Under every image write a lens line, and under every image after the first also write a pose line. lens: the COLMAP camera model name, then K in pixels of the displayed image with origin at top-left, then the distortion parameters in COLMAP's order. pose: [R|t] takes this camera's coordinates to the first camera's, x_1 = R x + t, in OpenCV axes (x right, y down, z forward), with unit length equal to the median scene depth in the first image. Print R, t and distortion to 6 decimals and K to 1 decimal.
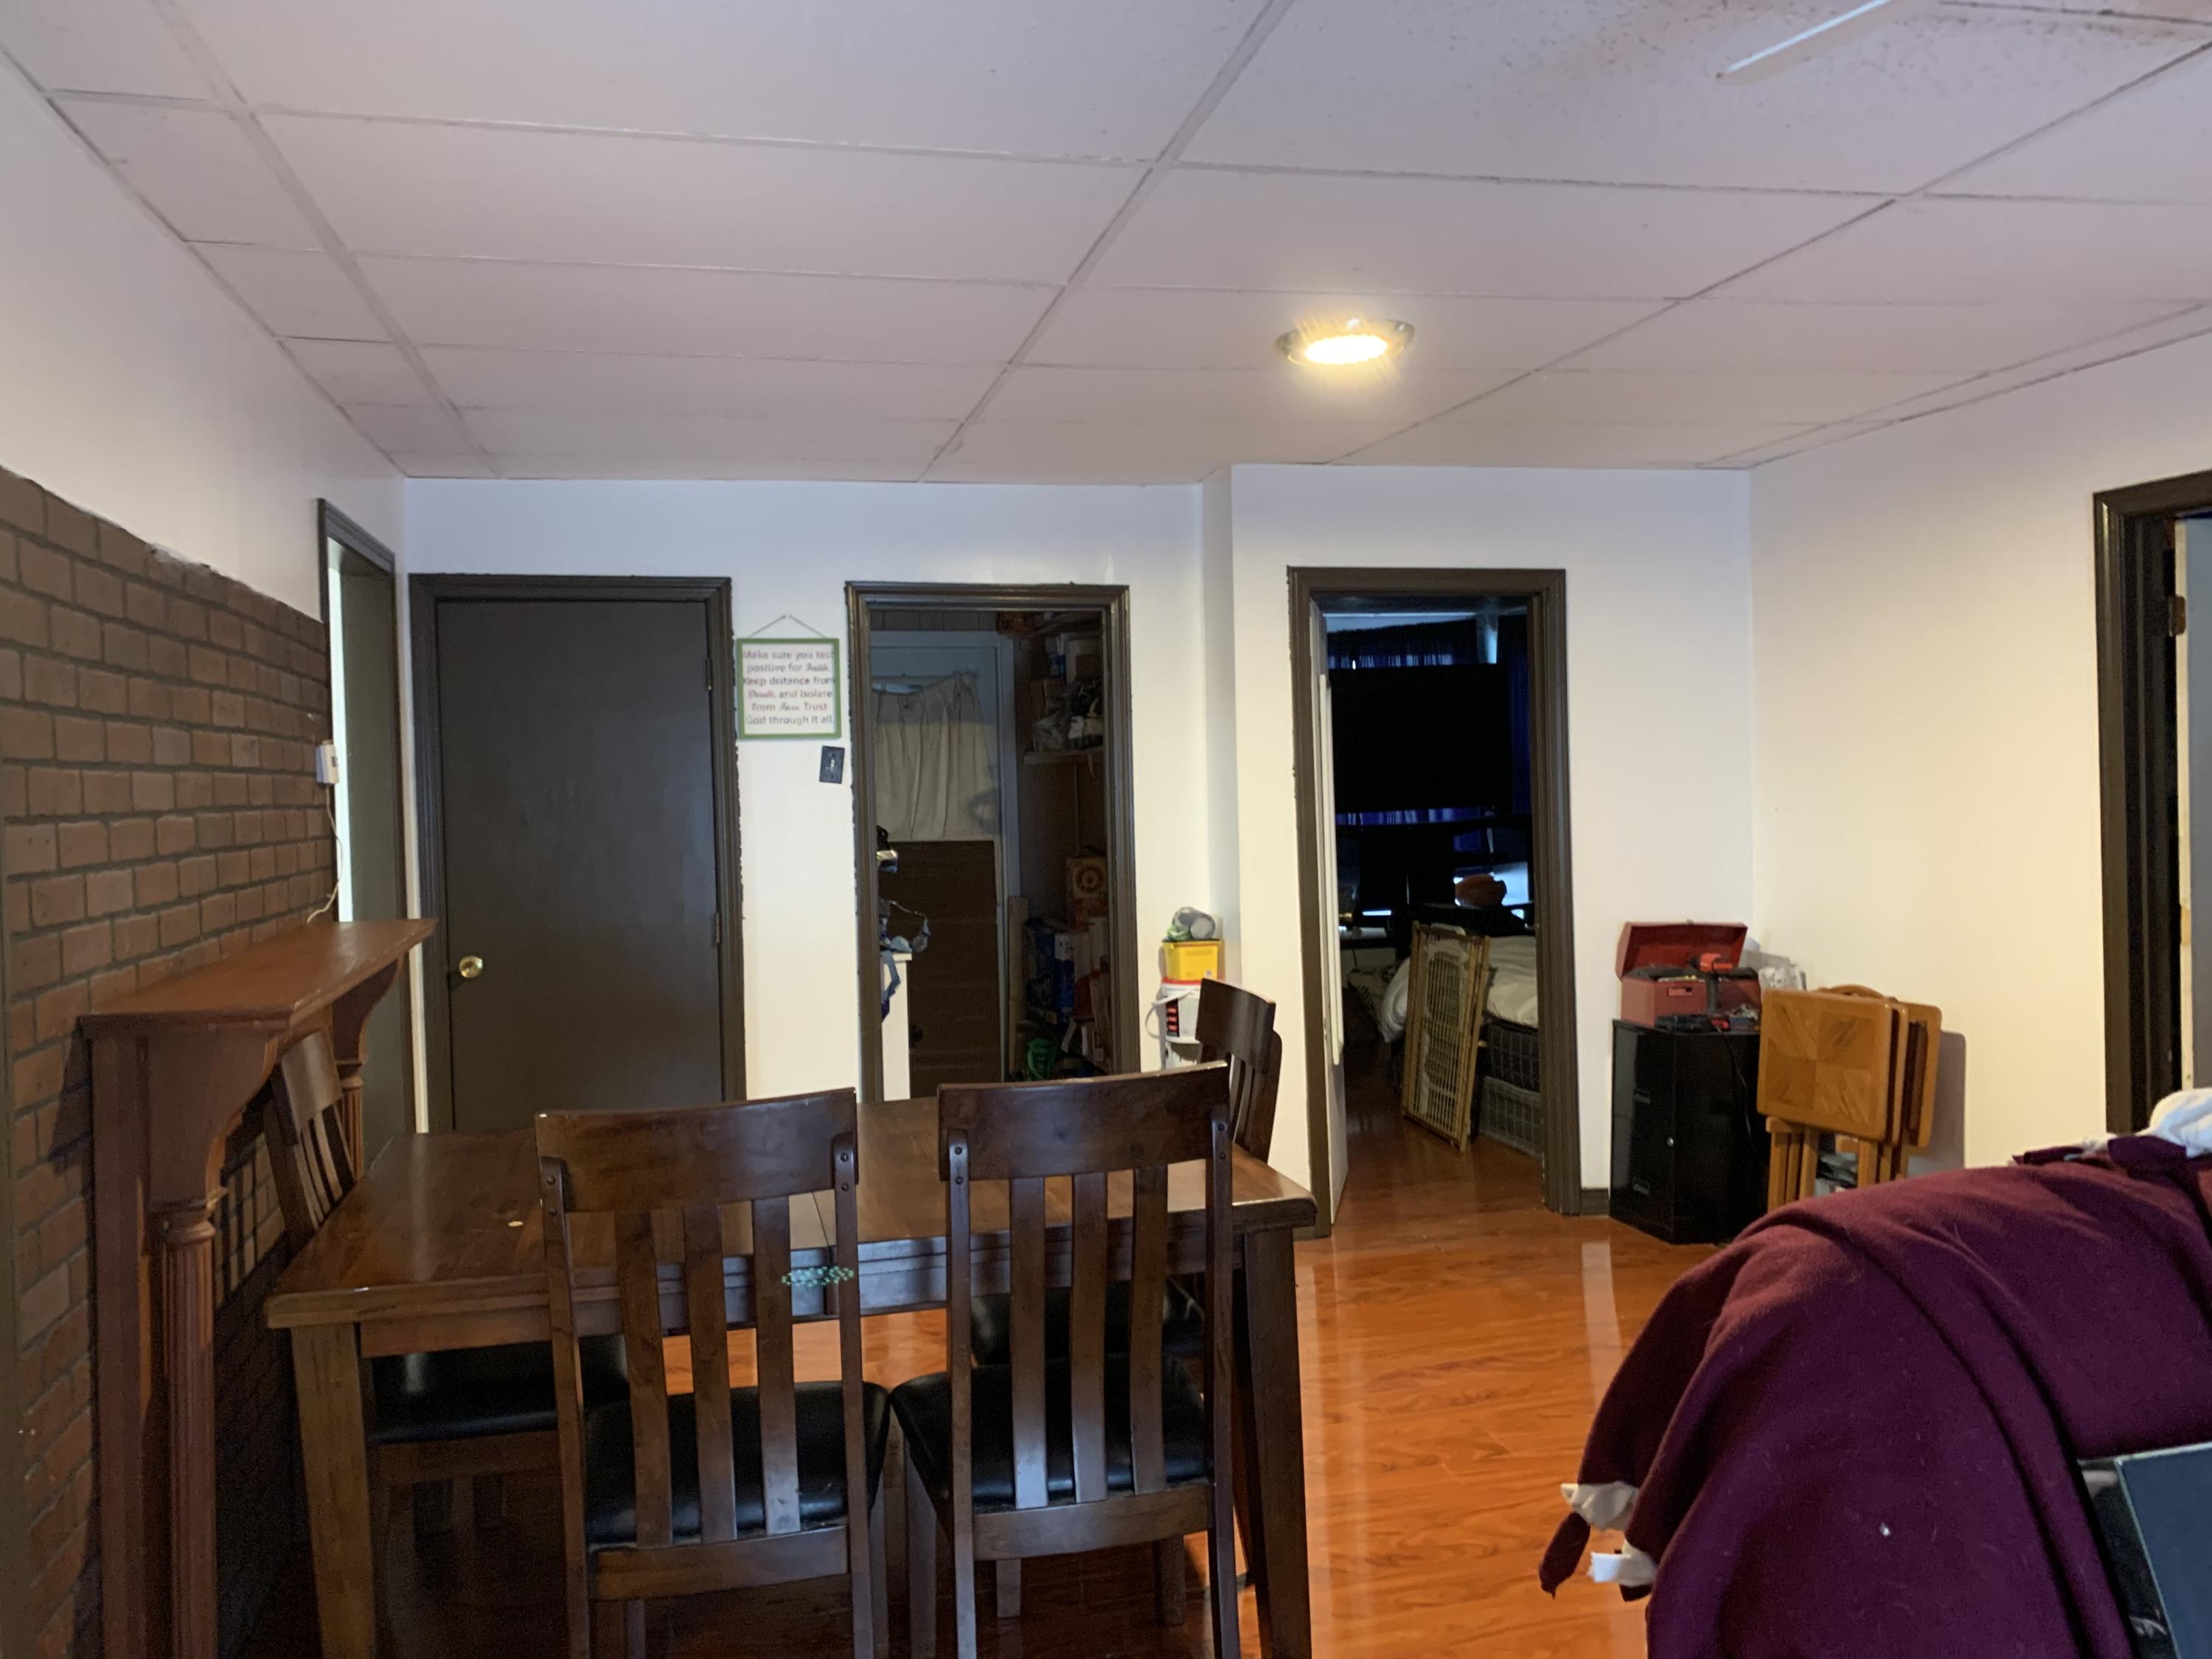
lens RADIAL K [[1701.3, 0, 1105.7], [0, 1701.3, 817.7], [0, 0, 1]] dist [0.087053, -0.160907]
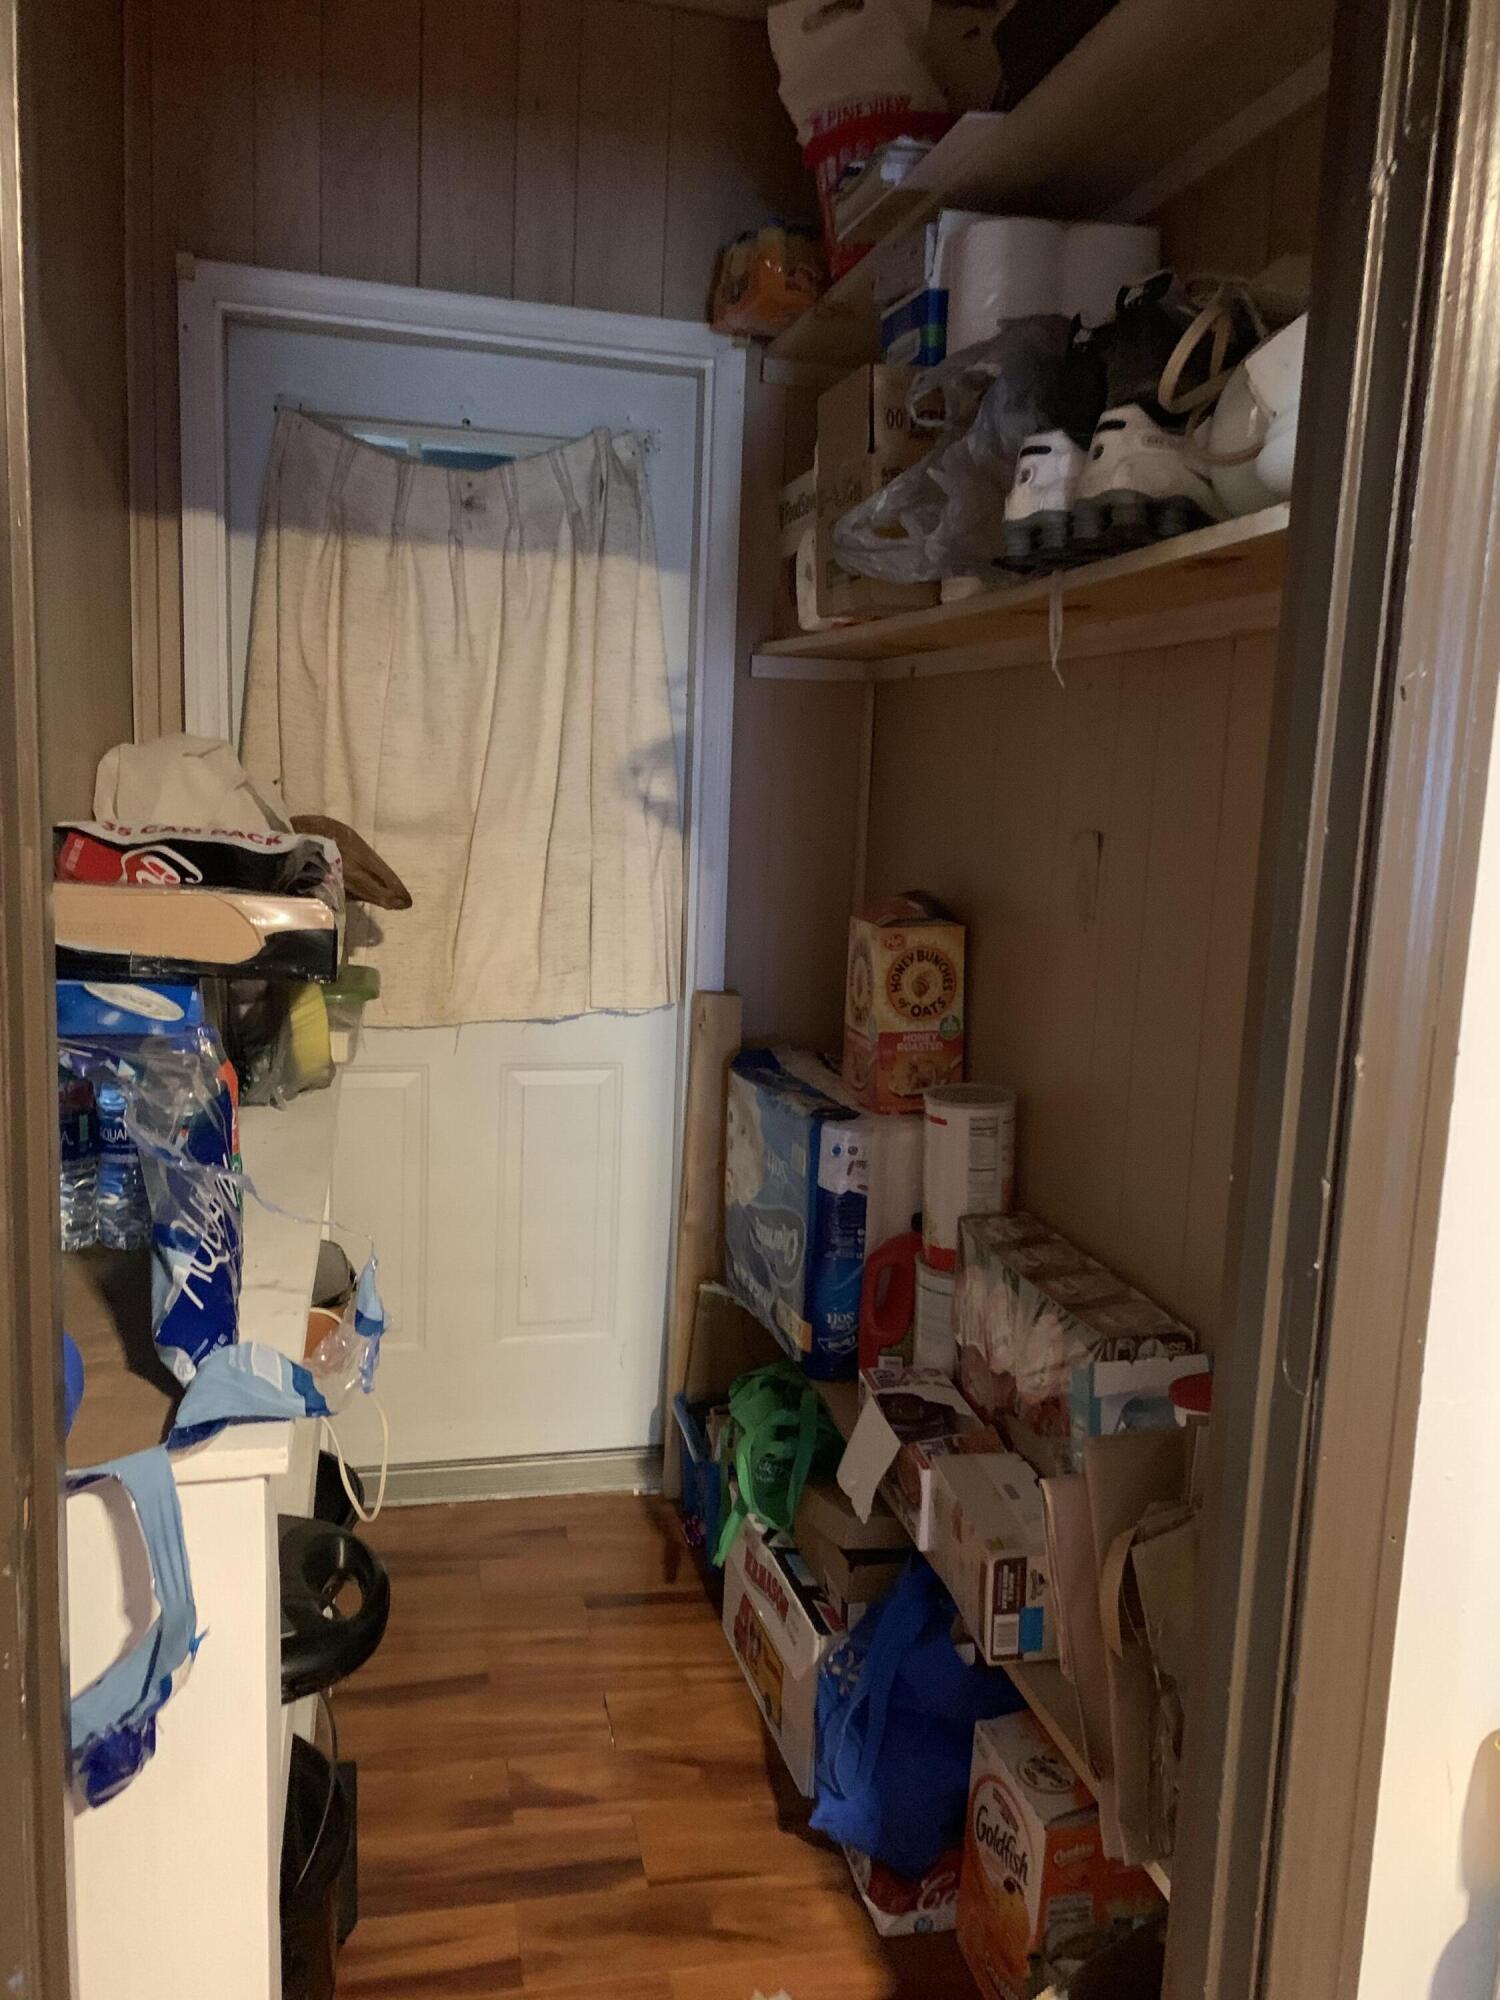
lens RADIAL K [[1538.3, 0, 758.6], [0, 1538.3, 1000.8], [0, 0, 1]] dist [0.087053, -0.160907]
pose [[0.997917, 0.063032, 0.013717, -0.047283], [-0.064292, 0.989214, 0.131618, -0.002699], [-0.005273, -0.132225, 0.991206, 0.625098]]
